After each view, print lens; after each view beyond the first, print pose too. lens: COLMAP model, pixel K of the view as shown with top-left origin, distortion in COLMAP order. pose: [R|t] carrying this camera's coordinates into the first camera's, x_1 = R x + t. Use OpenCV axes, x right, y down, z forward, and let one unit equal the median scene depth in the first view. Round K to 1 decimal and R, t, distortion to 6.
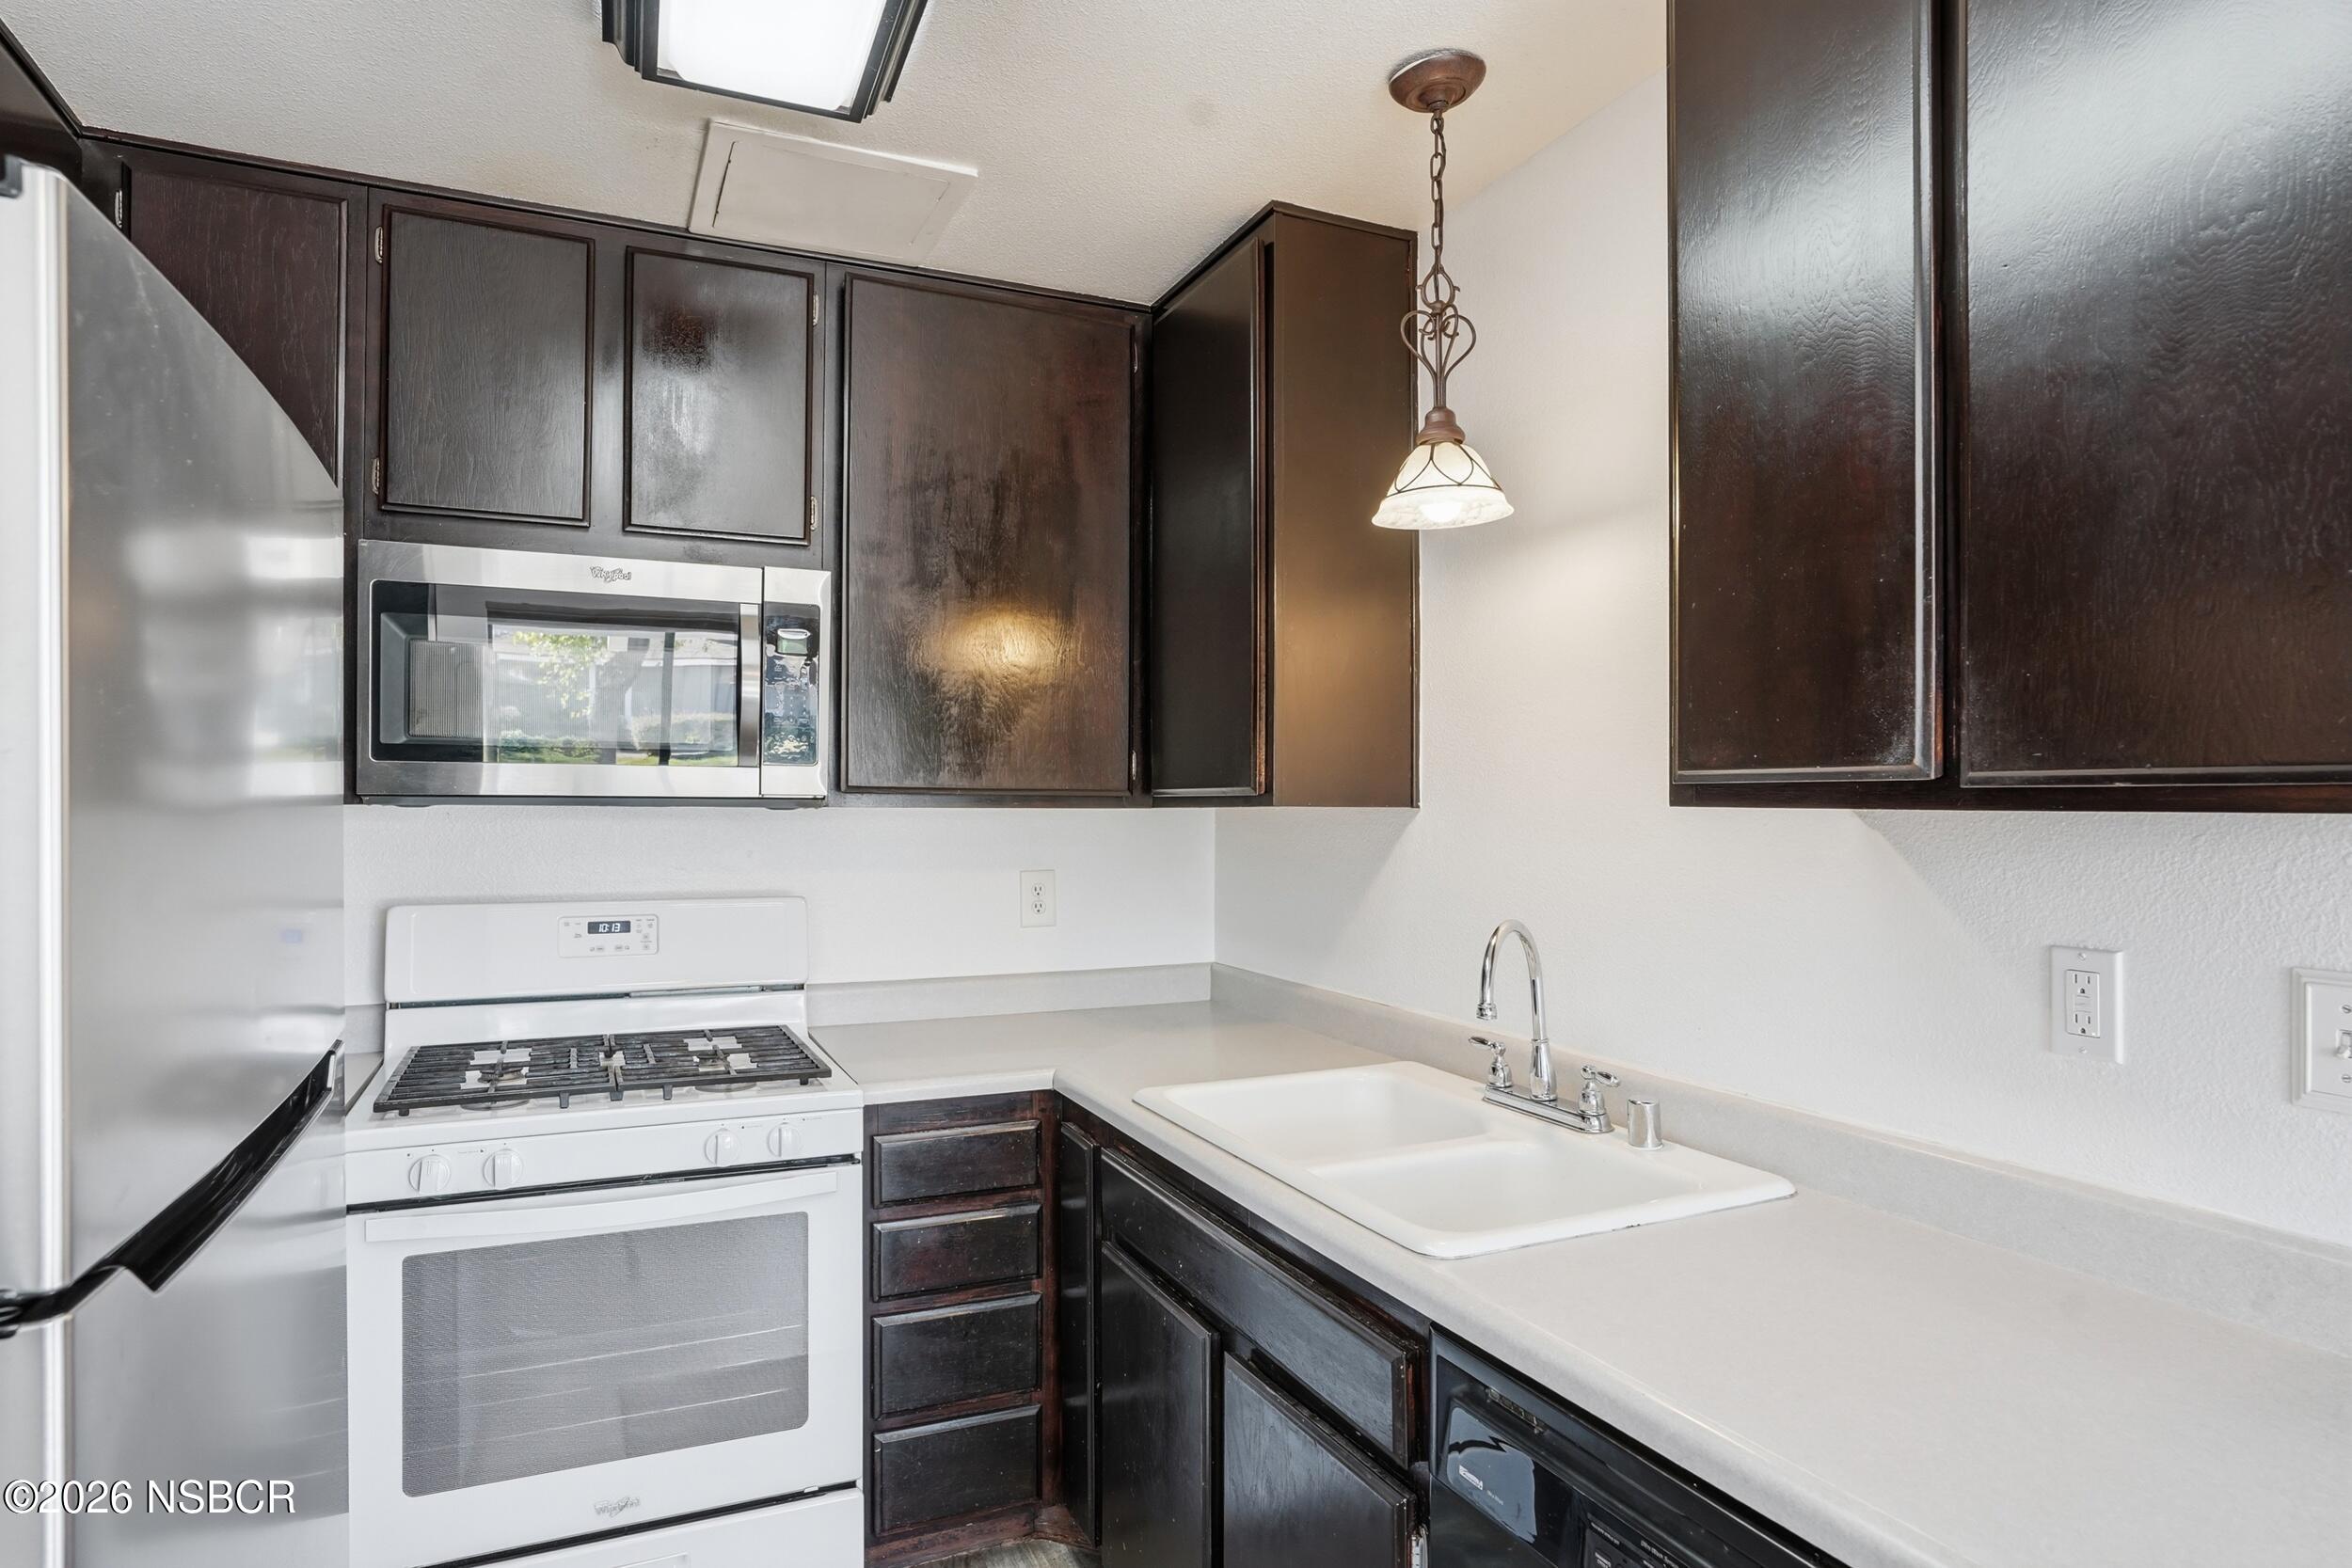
lens RADIAL K [[1207.9, 0, 1176.0], [0, 1207.9, 784.0], [0, 0, 1]] dist [-0.031401, 0.021641]
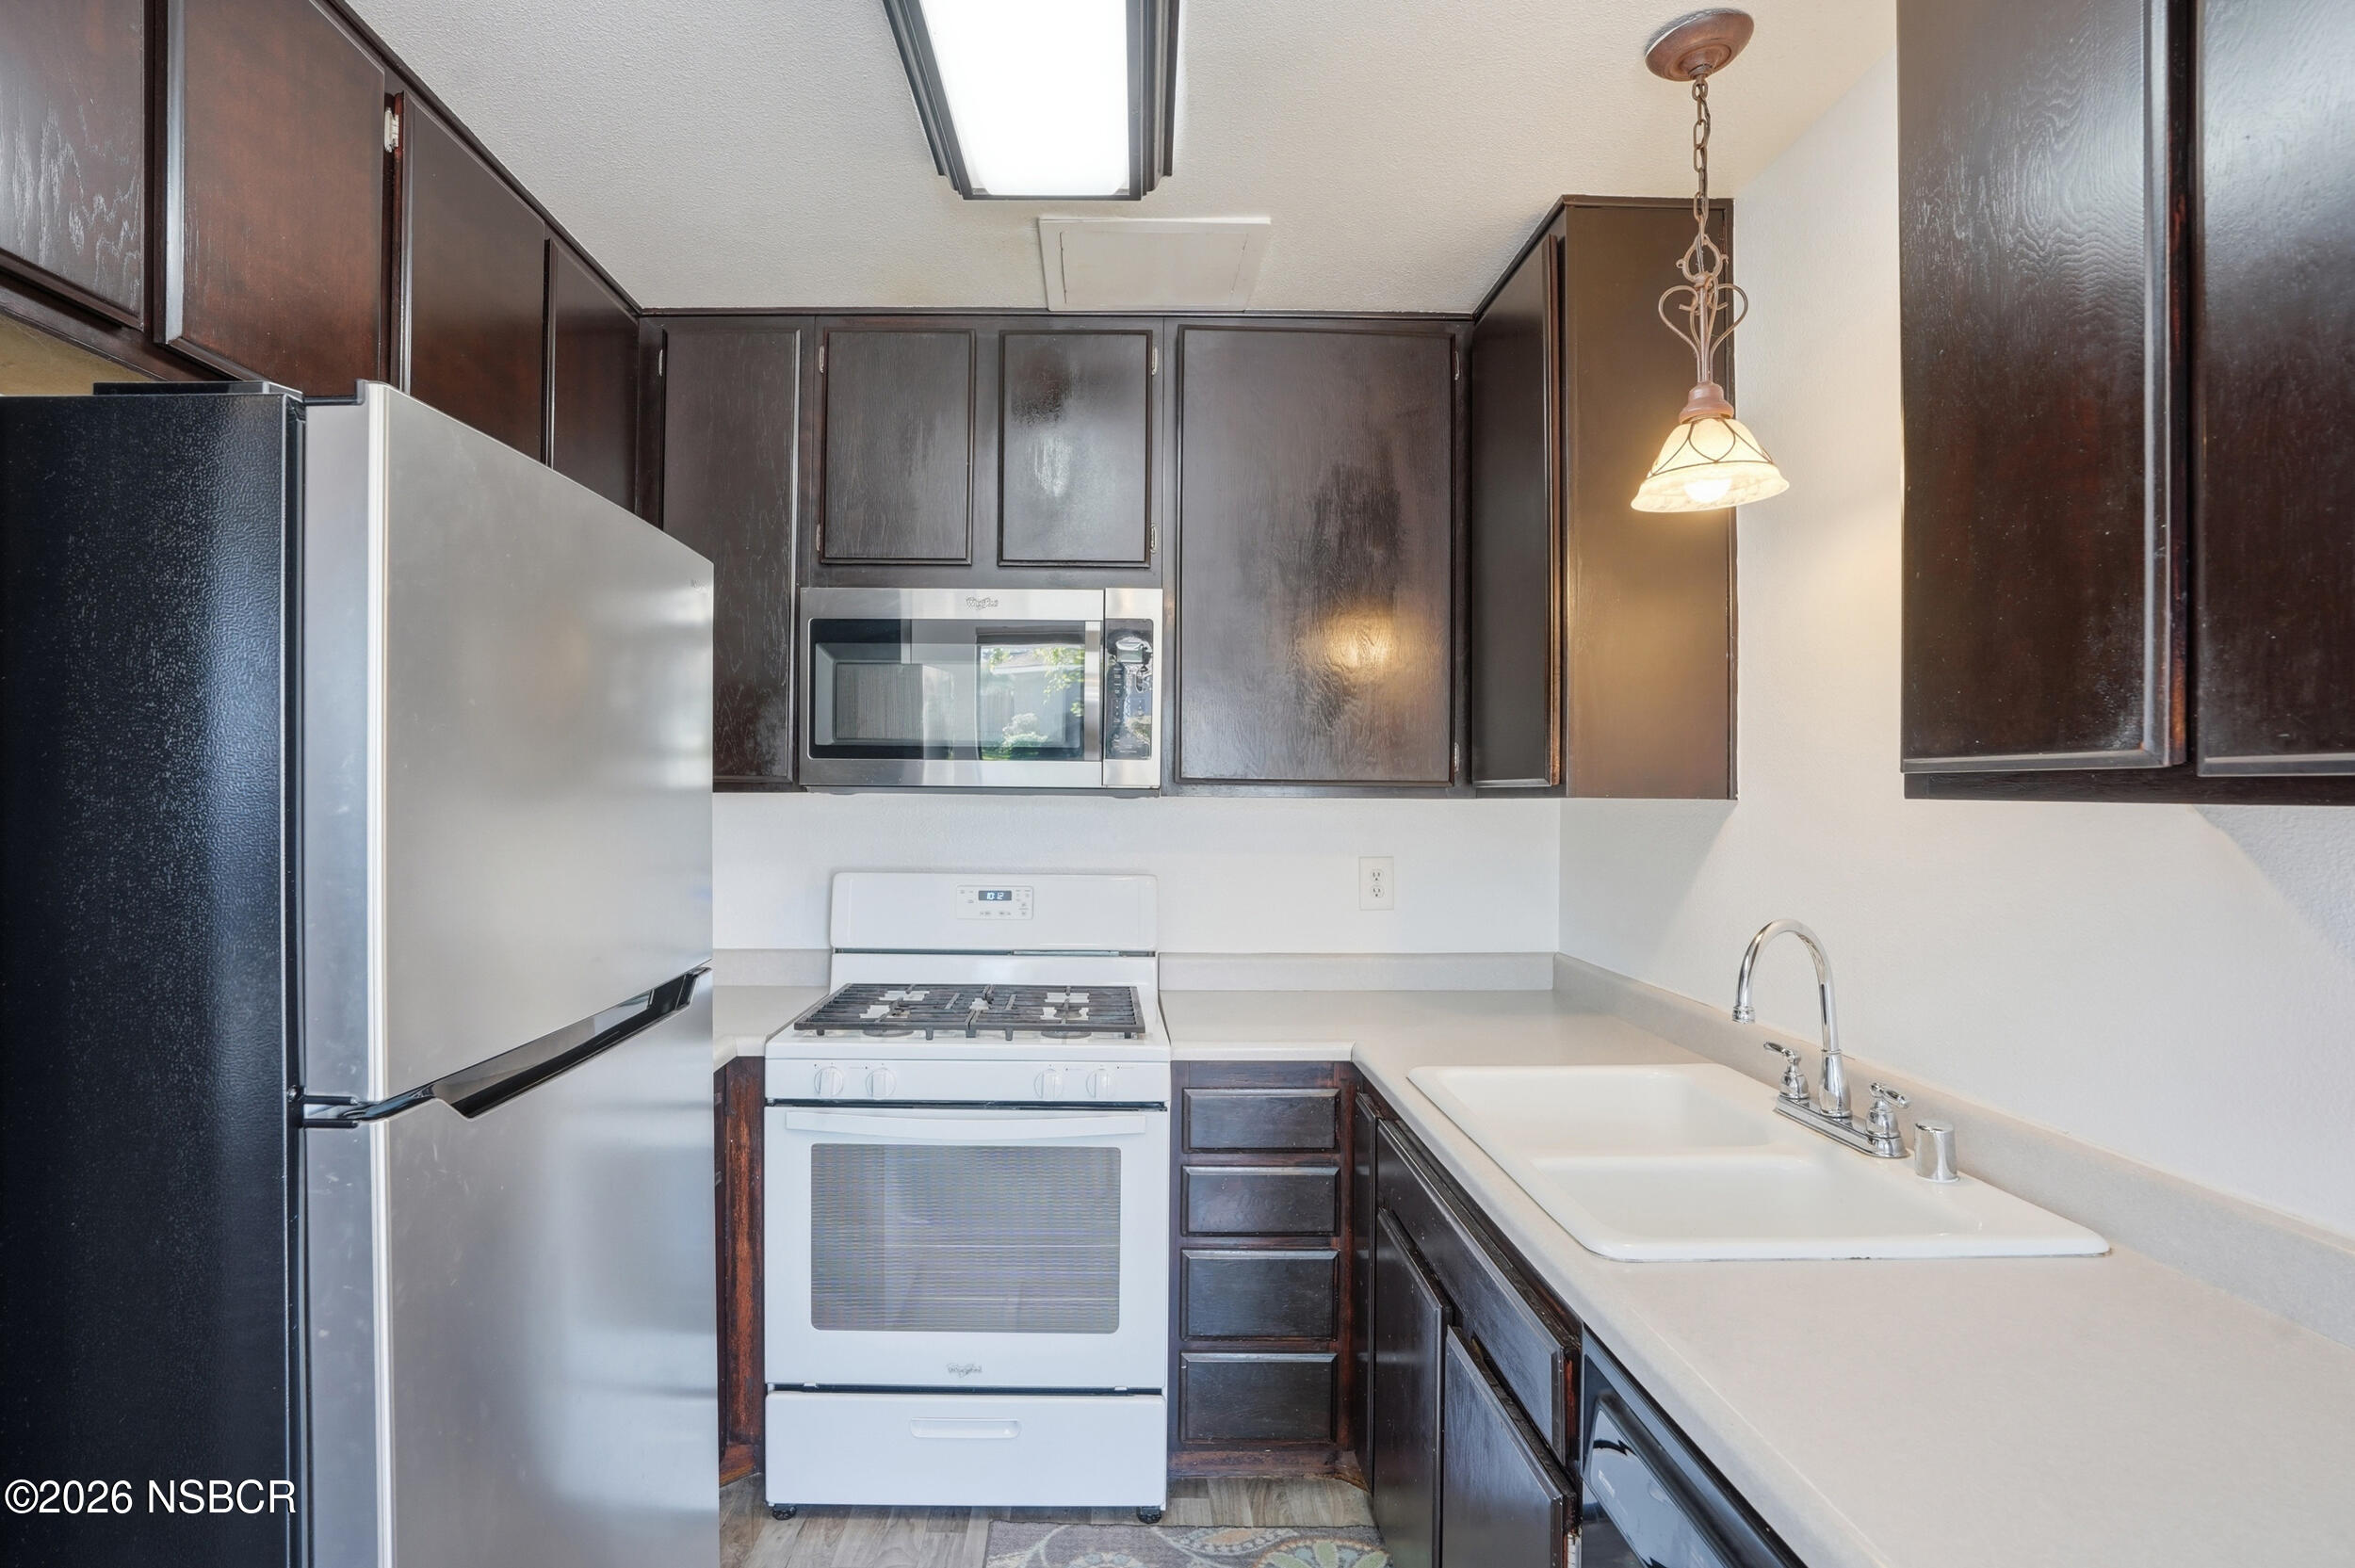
lens RADIAL K [[1133.3, 0, 1169.3], [0, 1133.3, 769.8], [0, 0, 1]] dist [-0.047050, 0.029046]
pose [[0.930396, -0.003687, -0.366537, 0.126747], [0.001506, 0.999979, -0.006238, 0.001014], [0.366553, 0.005252, 0.930382, 0.010411]]
